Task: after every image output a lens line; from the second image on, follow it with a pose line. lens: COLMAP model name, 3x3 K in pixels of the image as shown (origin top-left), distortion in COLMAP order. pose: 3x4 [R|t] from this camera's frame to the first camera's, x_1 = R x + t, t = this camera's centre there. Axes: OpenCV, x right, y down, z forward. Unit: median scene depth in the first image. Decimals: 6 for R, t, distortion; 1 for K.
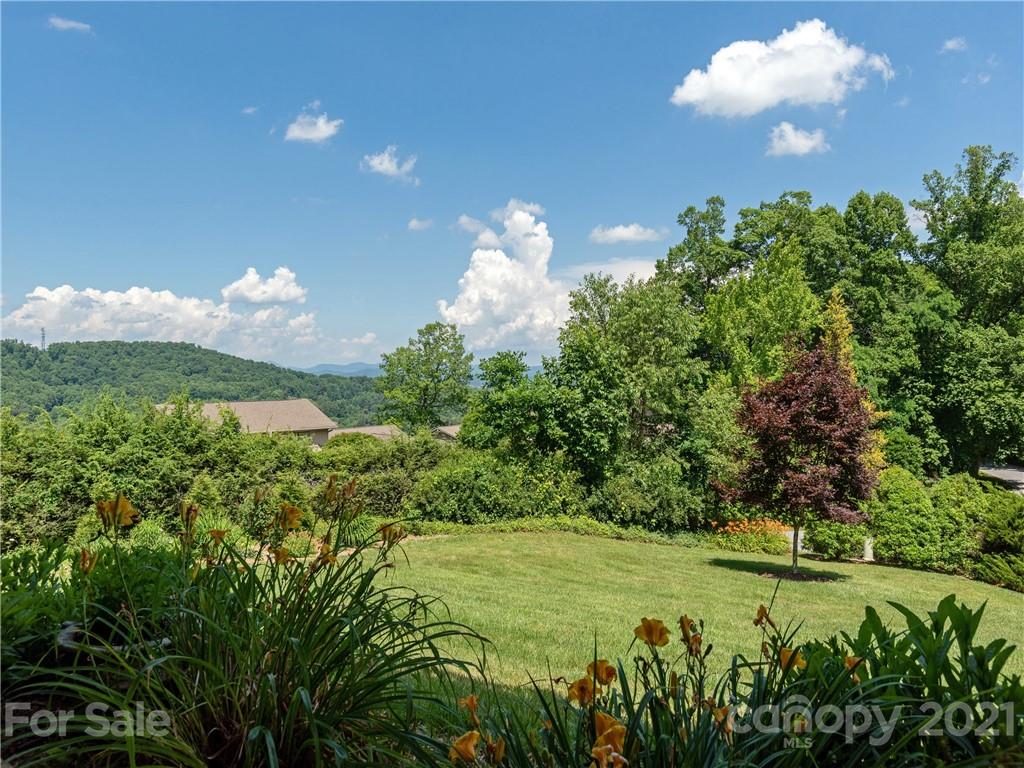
lens RADIAL K [[683.7, 0, 478.4], [0, 683.7, 383.2], [0, 0, 1]] dist [0.004568, 0.015996]
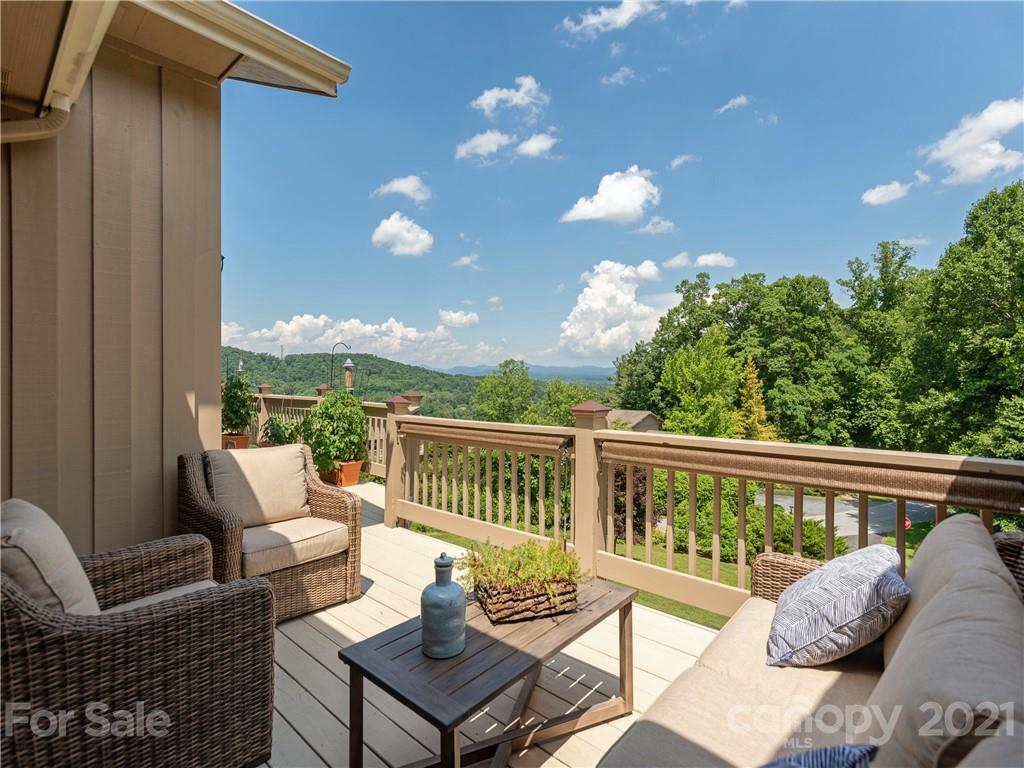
lens RADIAL K [[492.5, 0, 499.4], [0, 492.5, 382.2], [0, 0, 1]] dist [-0.011778, 0.013523]
pose [[0.988043, 0.007548, -0.153992, 0.086530], [-0.004436, 0.999779, 0.020545, -0.062798], [0.154113, -0.019616, 0.987858, -0.093486]]
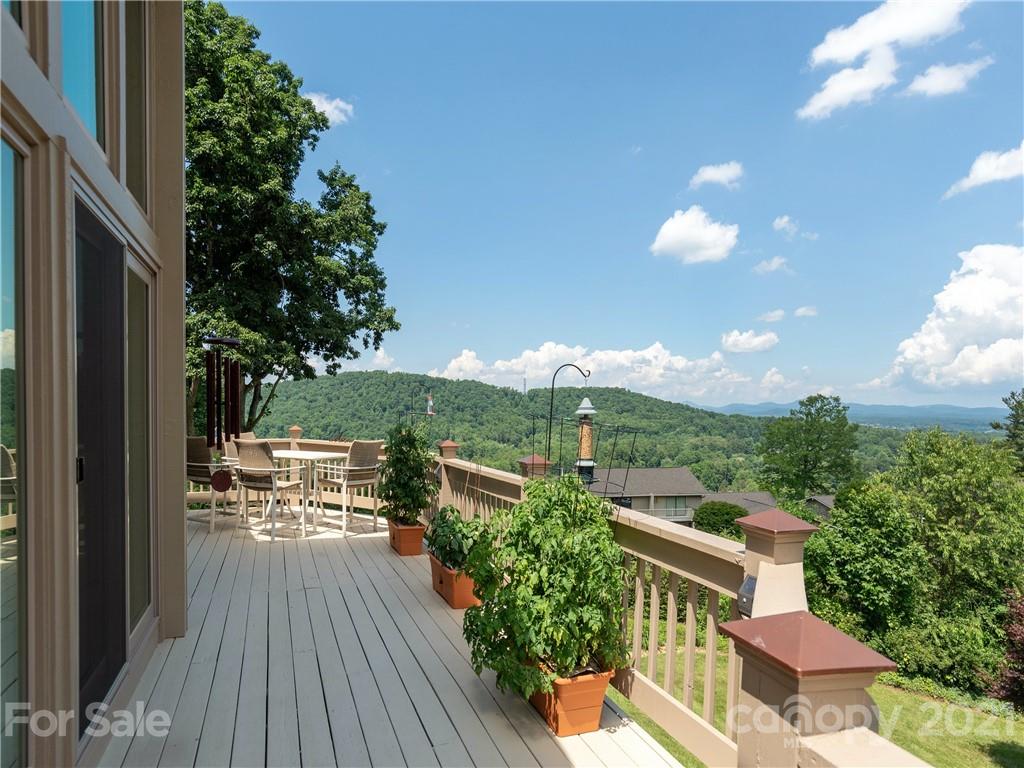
lens RADIAL K [[587.3, 0, 493.3], [0, 587.3, 391.9], [0, 0, 1]] dist [-0.014625, 0.016584]
pose [[0.810300, -0.001455, -0.586014, 0.067356], [-0.016349, 0.999552, -0.025087, -0.064402], [0.585787, 0.029909, 0.809913, -0.051748]]
